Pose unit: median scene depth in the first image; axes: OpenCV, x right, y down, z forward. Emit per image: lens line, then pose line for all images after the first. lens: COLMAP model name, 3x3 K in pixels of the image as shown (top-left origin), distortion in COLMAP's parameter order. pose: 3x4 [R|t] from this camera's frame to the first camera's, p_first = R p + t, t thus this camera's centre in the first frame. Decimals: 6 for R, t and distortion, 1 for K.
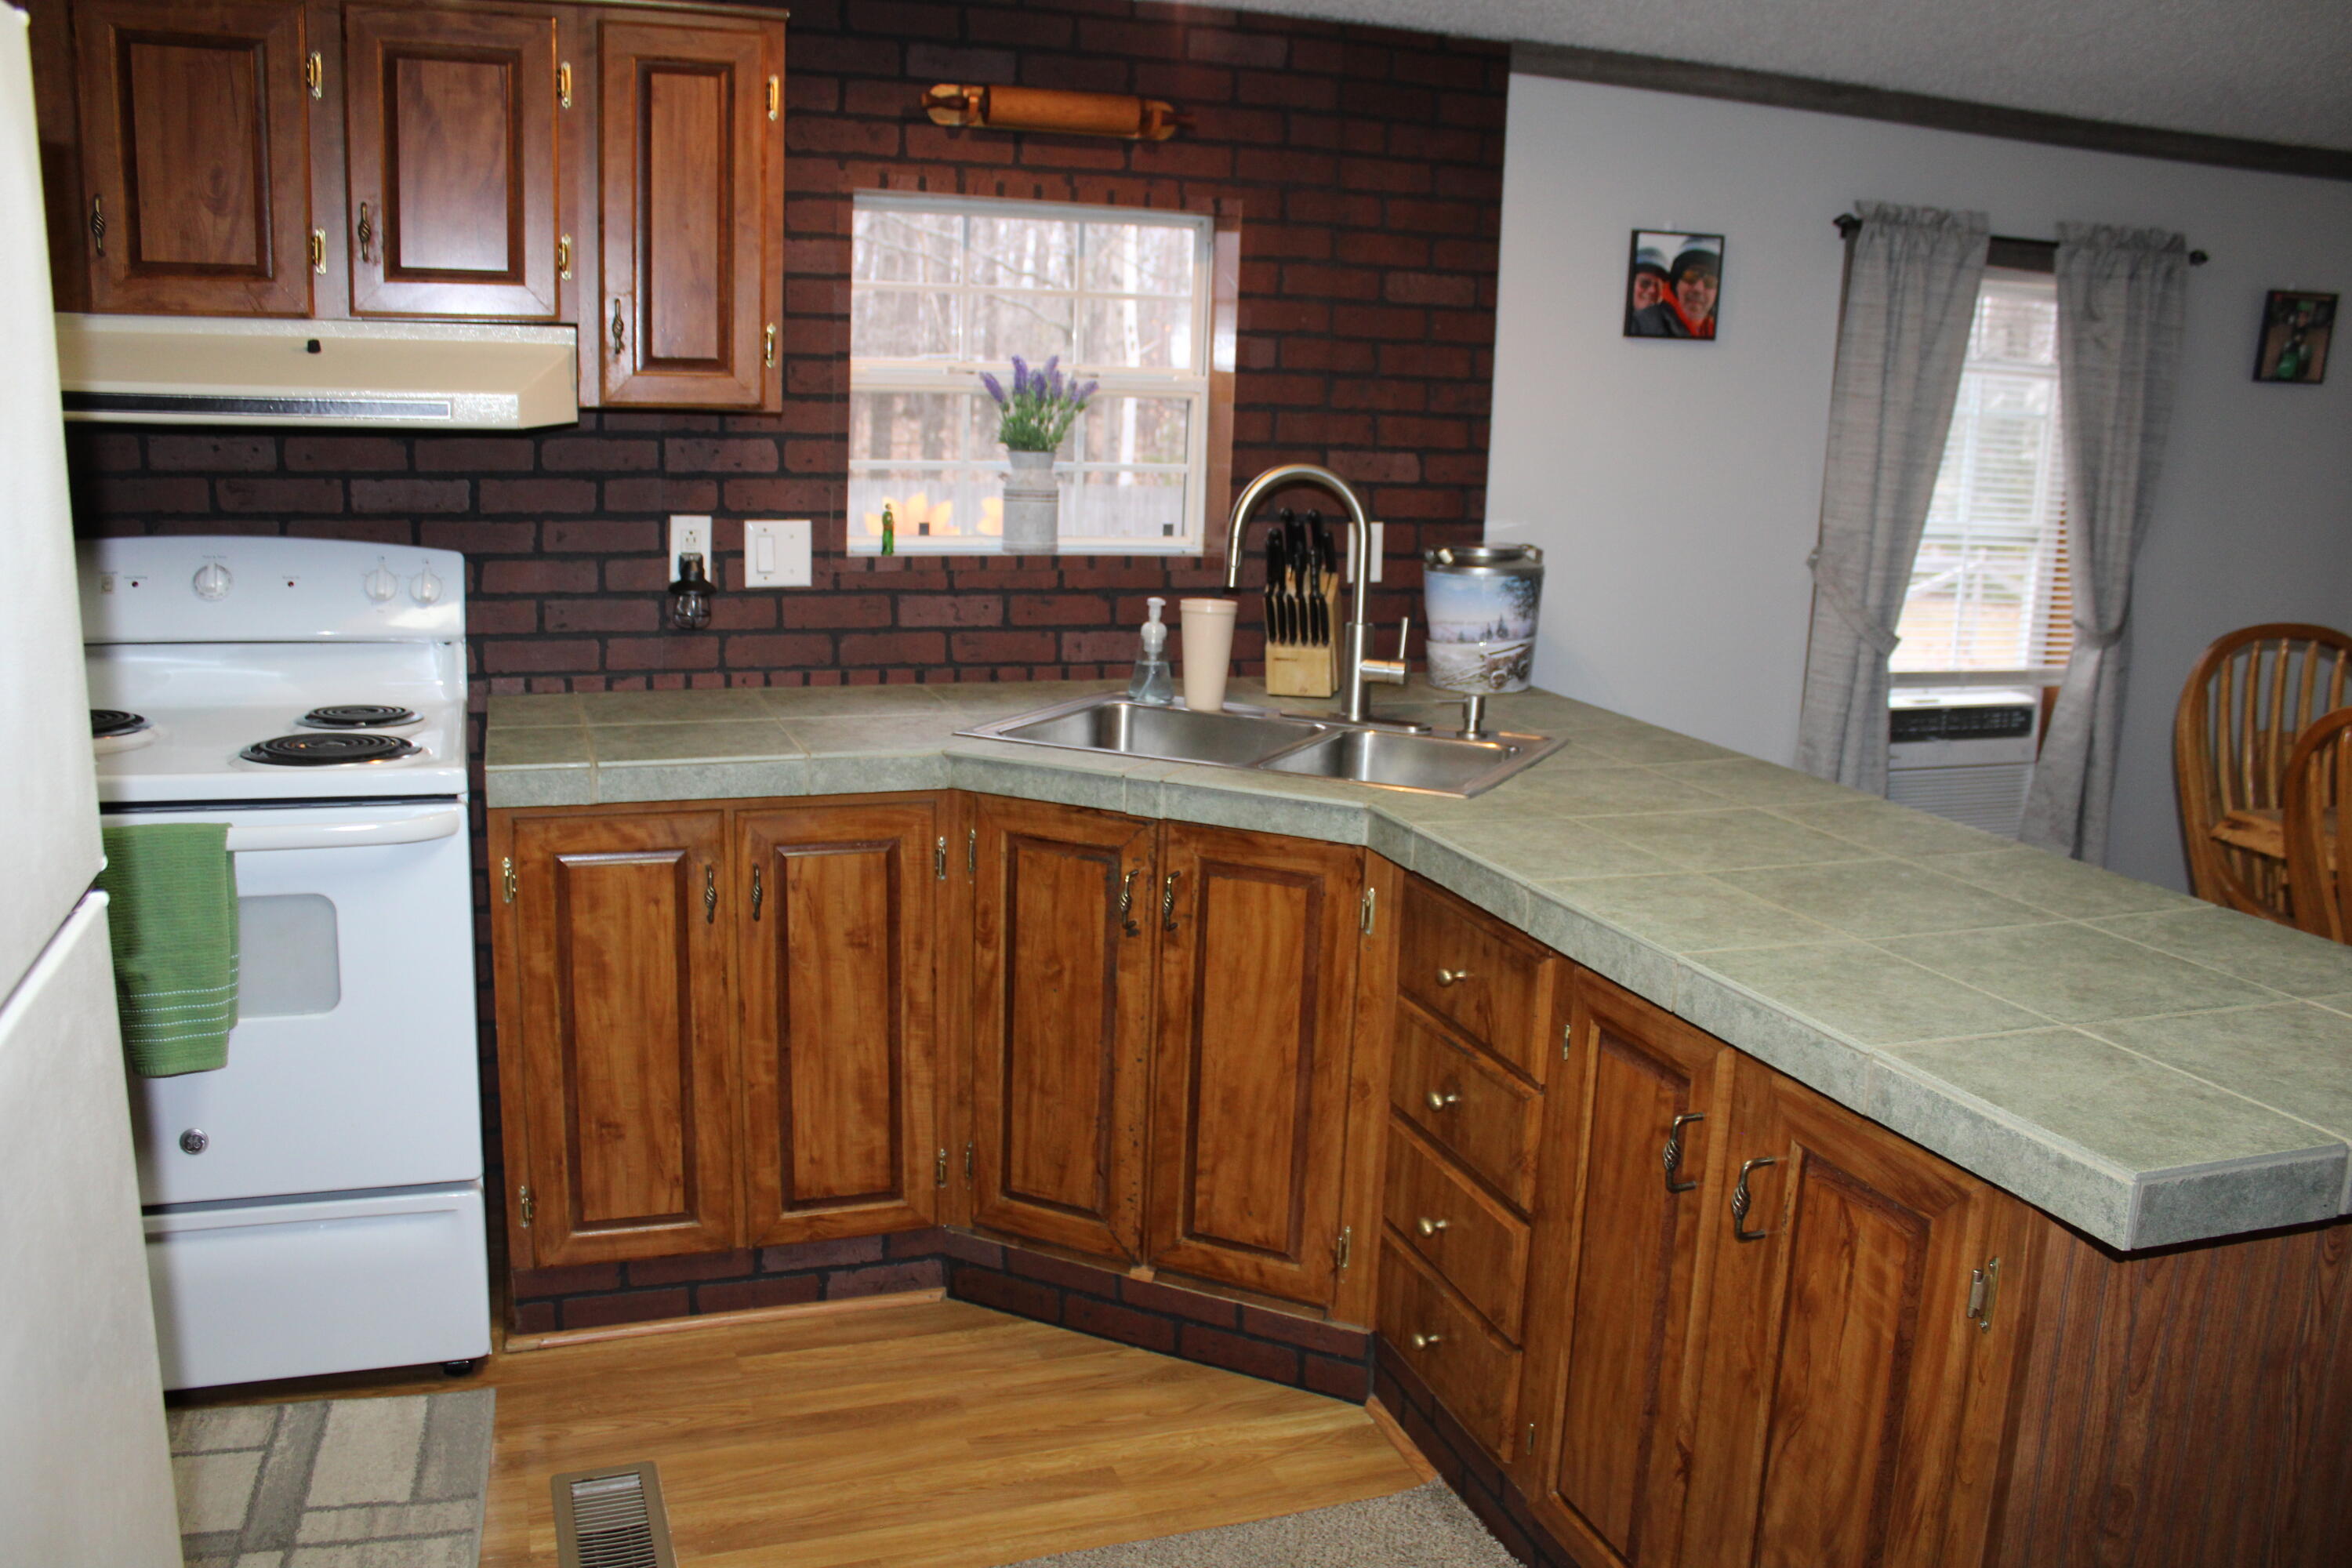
lens RADIAL K [[1954.5, 0, 1181.1], [0, 1954.5, 782.6], [0, 0, 1]] dist [-0.163584, 0.139257]
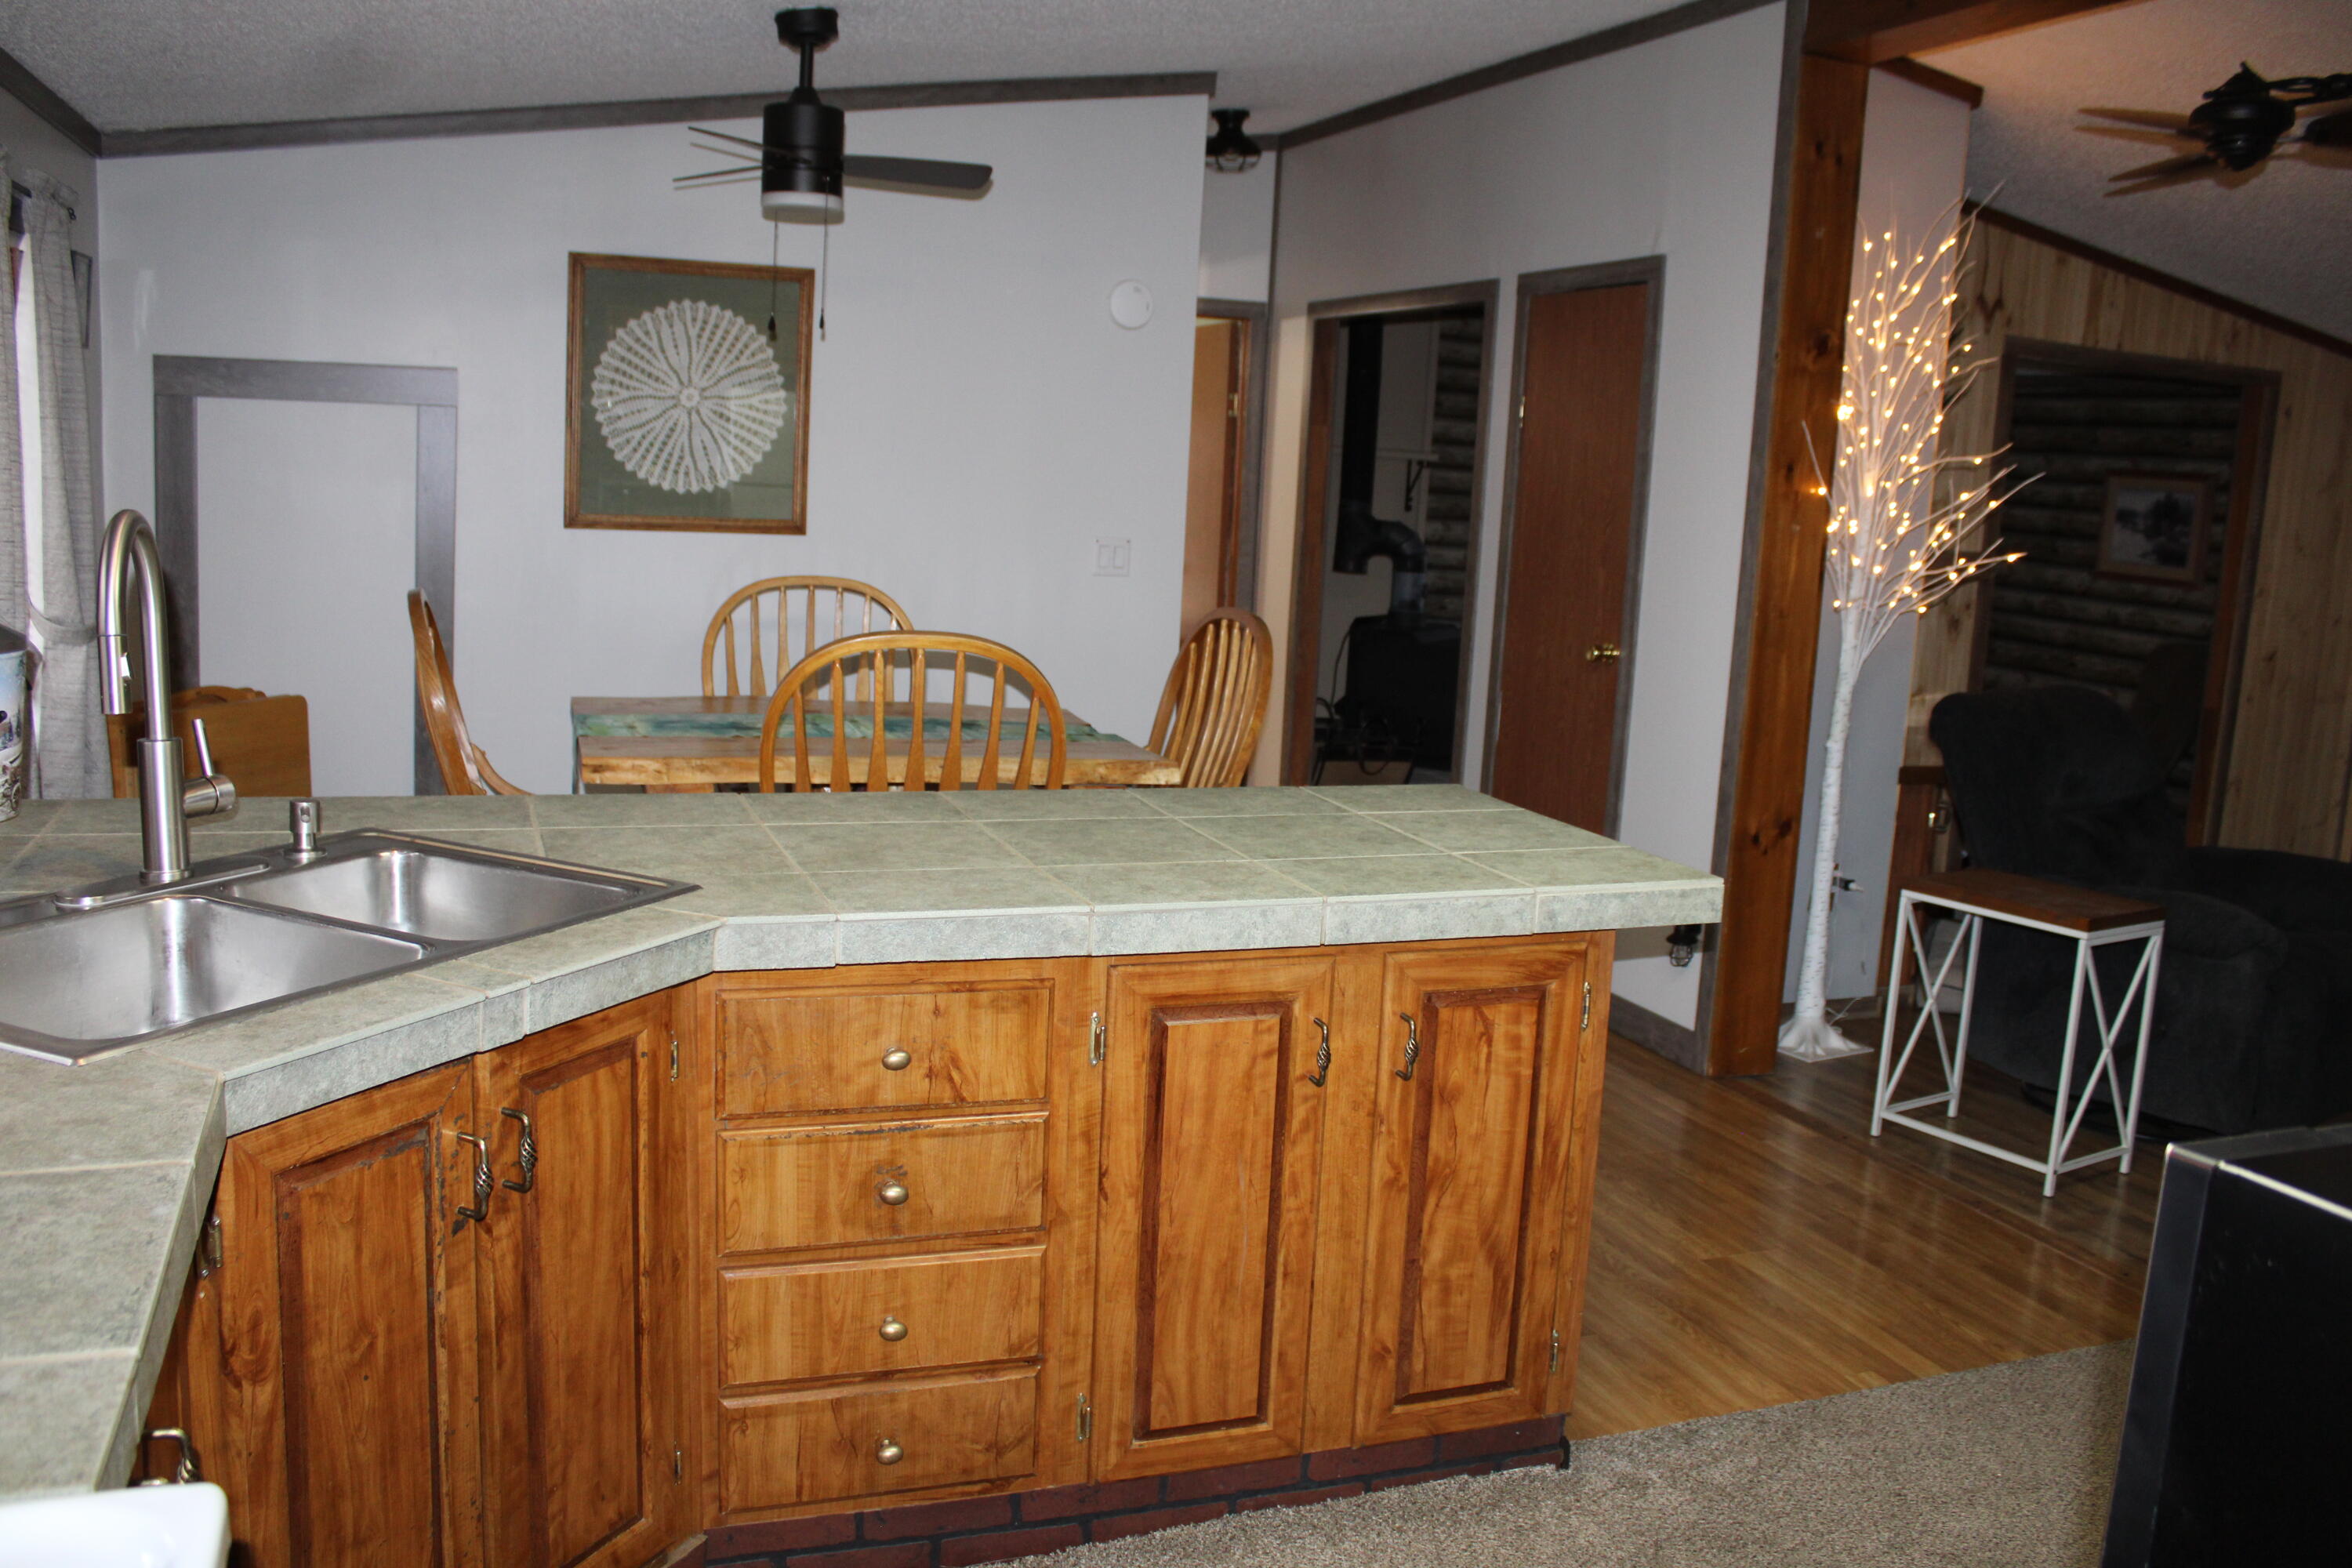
lens RADIAL K [[1954.5, 0, 1178.4], [0, 1954.5, 780.1], [0, 0, 1]] dist [-0.163584, 0.139257]
pose [[-0.025963, -0.197212, 0.980017, -0.543333], [0.144749, 0.969274, 0.198885, -0.140727], [-0.989128, 0.147020, 0.003381, 0.616923]]
